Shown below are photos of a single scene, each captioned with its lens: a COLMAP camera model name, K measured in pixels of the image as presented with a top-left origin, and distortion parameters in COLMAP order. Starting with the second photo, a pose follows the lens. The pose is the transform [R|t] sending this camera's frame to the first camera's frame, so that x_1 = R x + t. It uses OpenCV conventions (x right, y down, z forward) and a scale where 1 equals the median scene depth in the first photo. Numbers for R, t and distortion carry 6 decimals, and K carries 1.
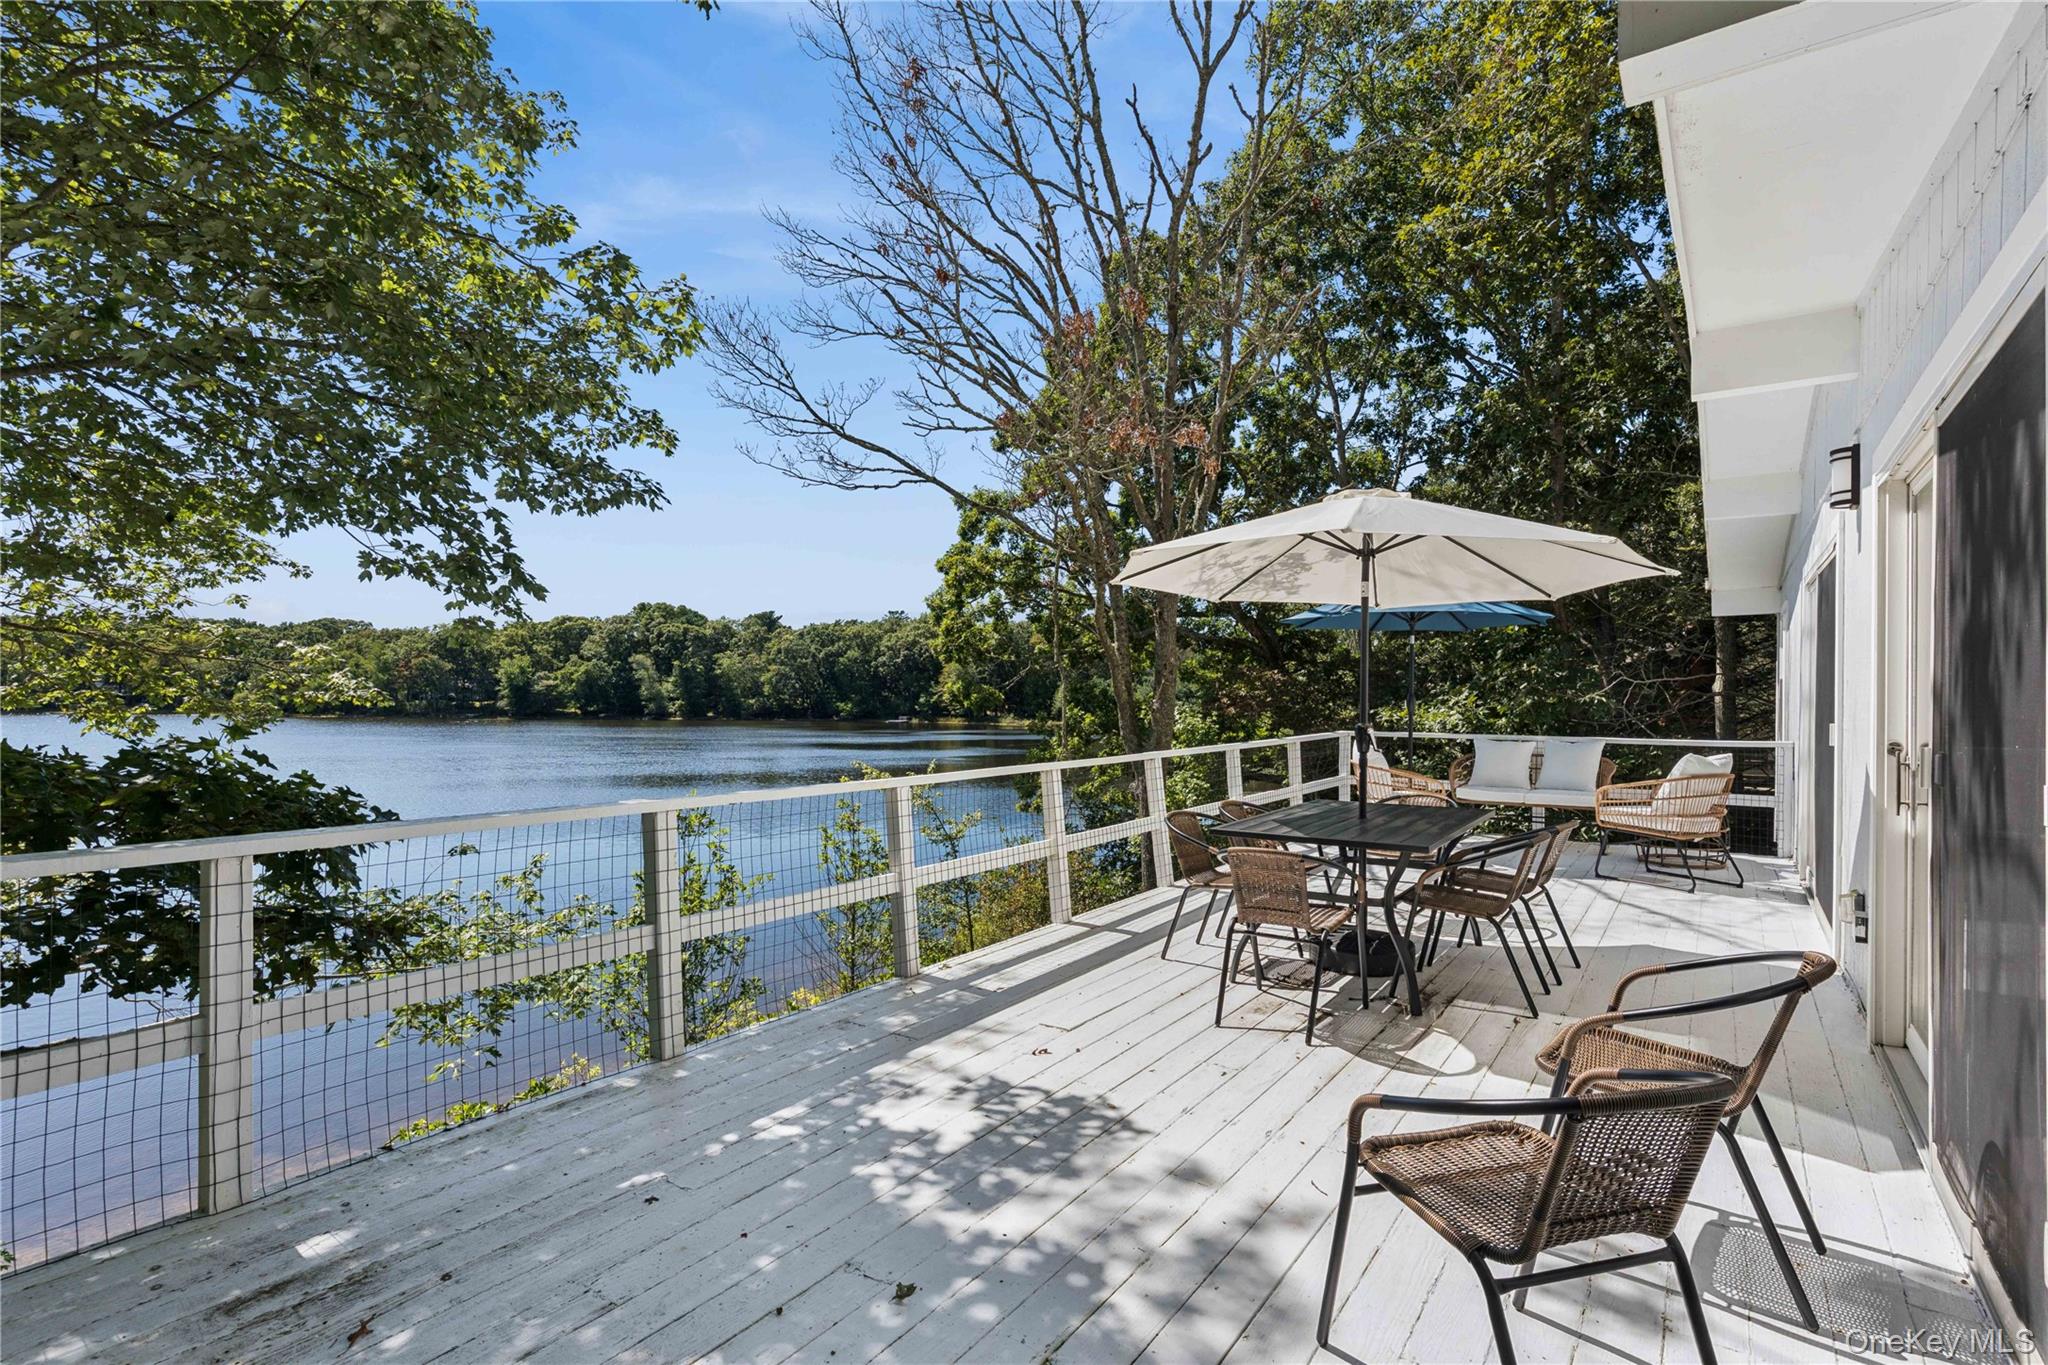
lens RADIAL K [[982.2, 0, 1031.8], [0, 982.2, 697.1], [0, 0, 1]] dist [0.008593, -0.001053]
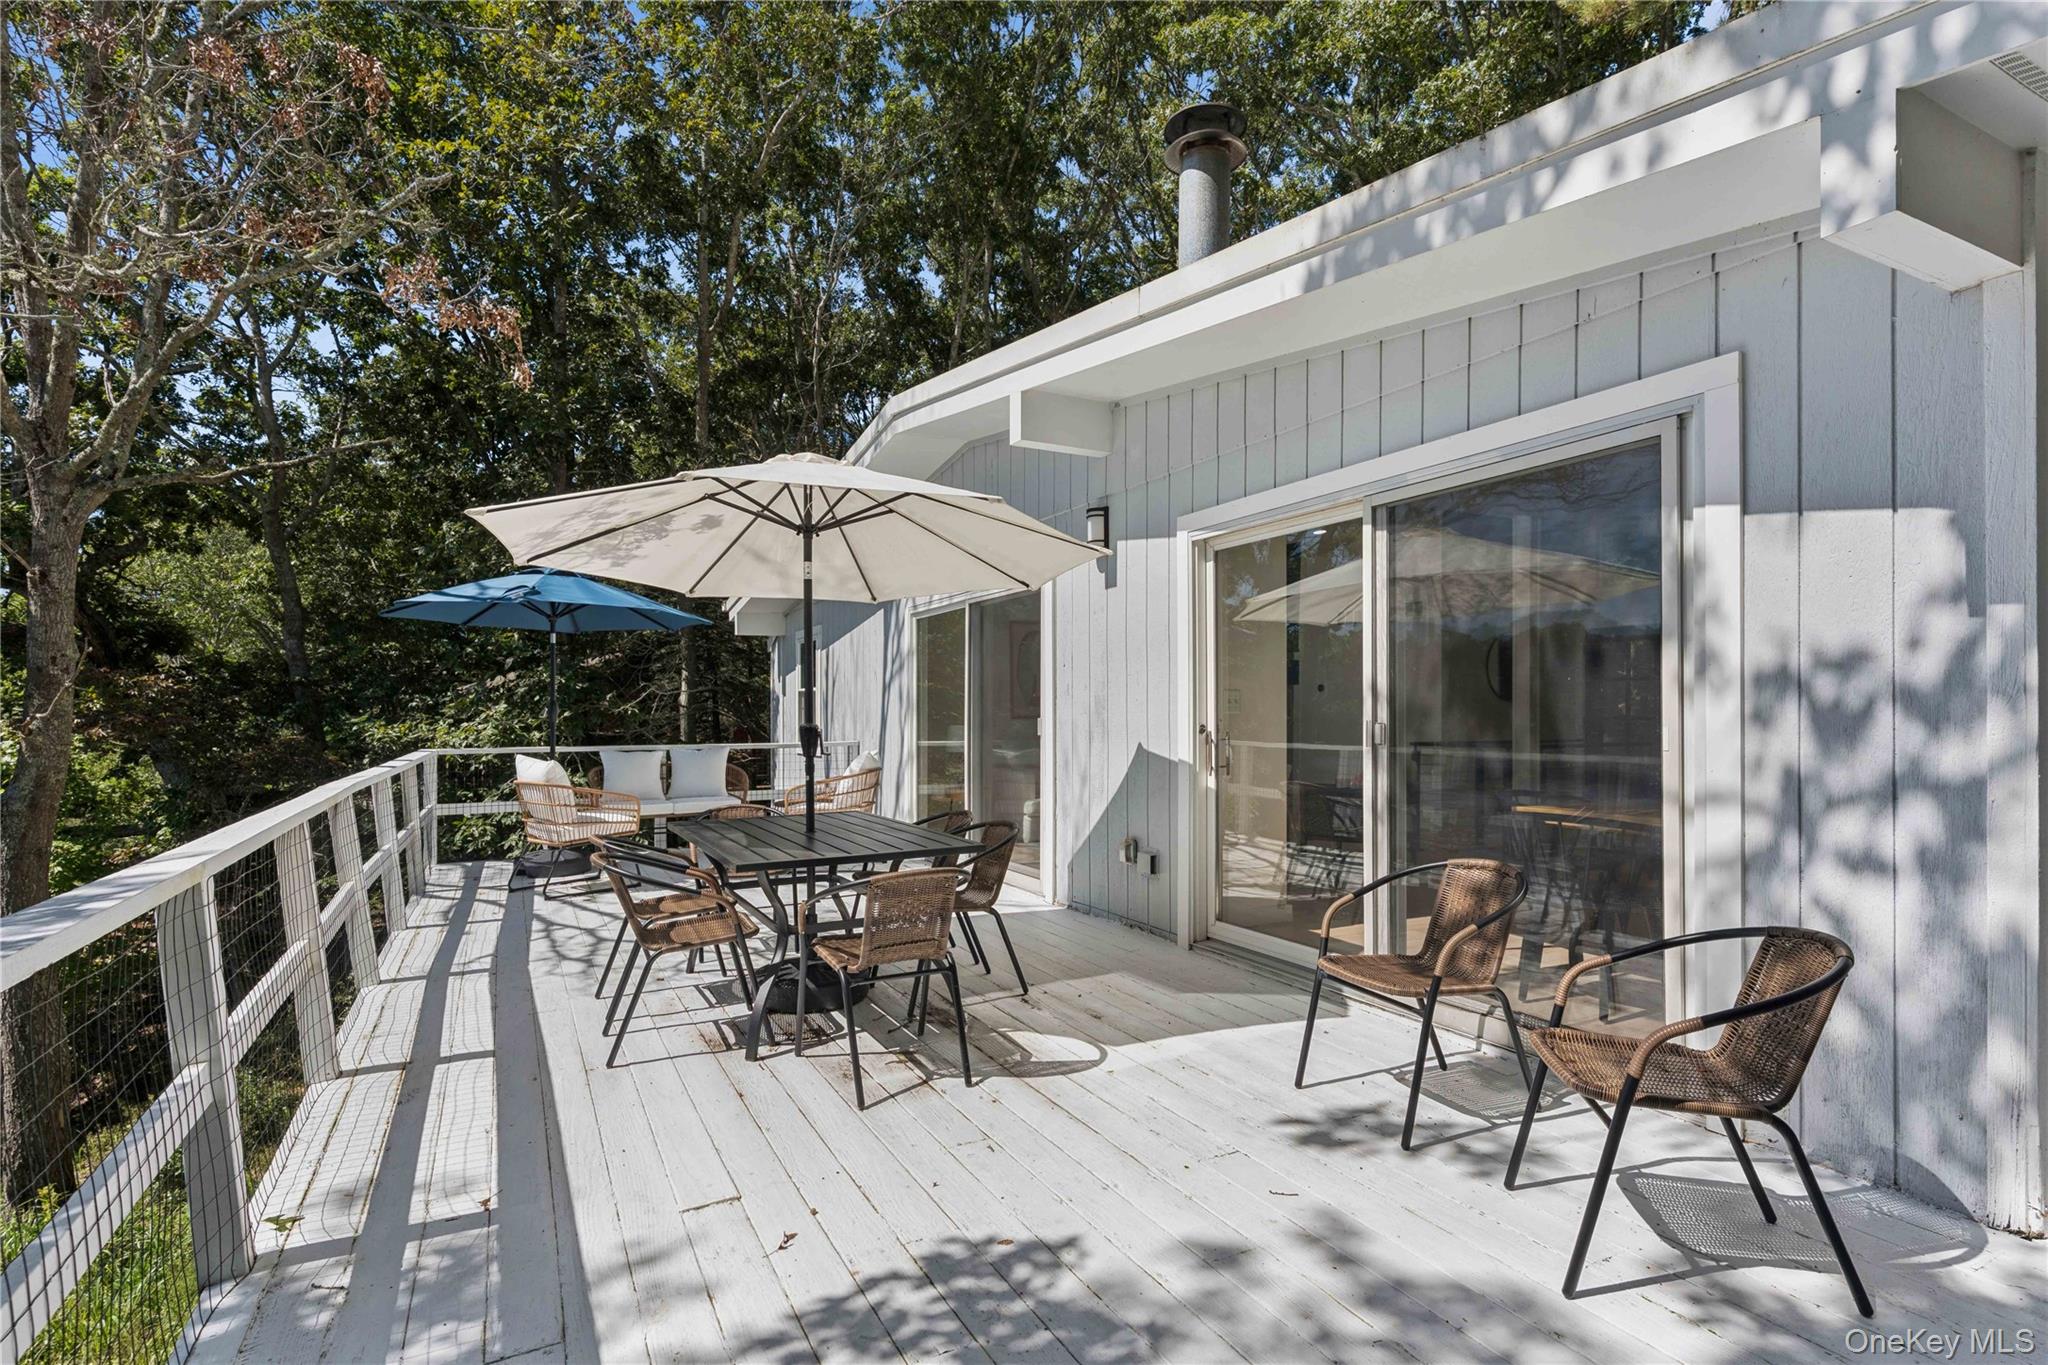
lens RADIAL K [[982.2, 0, 1003.8], [0, 982.2, 732.0], [0, 0, 1]] dist [0.008593, -0.001053]
pose [[0.454457, -0.021172, 0.890517, -0.420228], [0.008561, 0.999775, 0.019401, 0.021648], [-0.890727, -0.001193, 0.454536, 0.517396]]
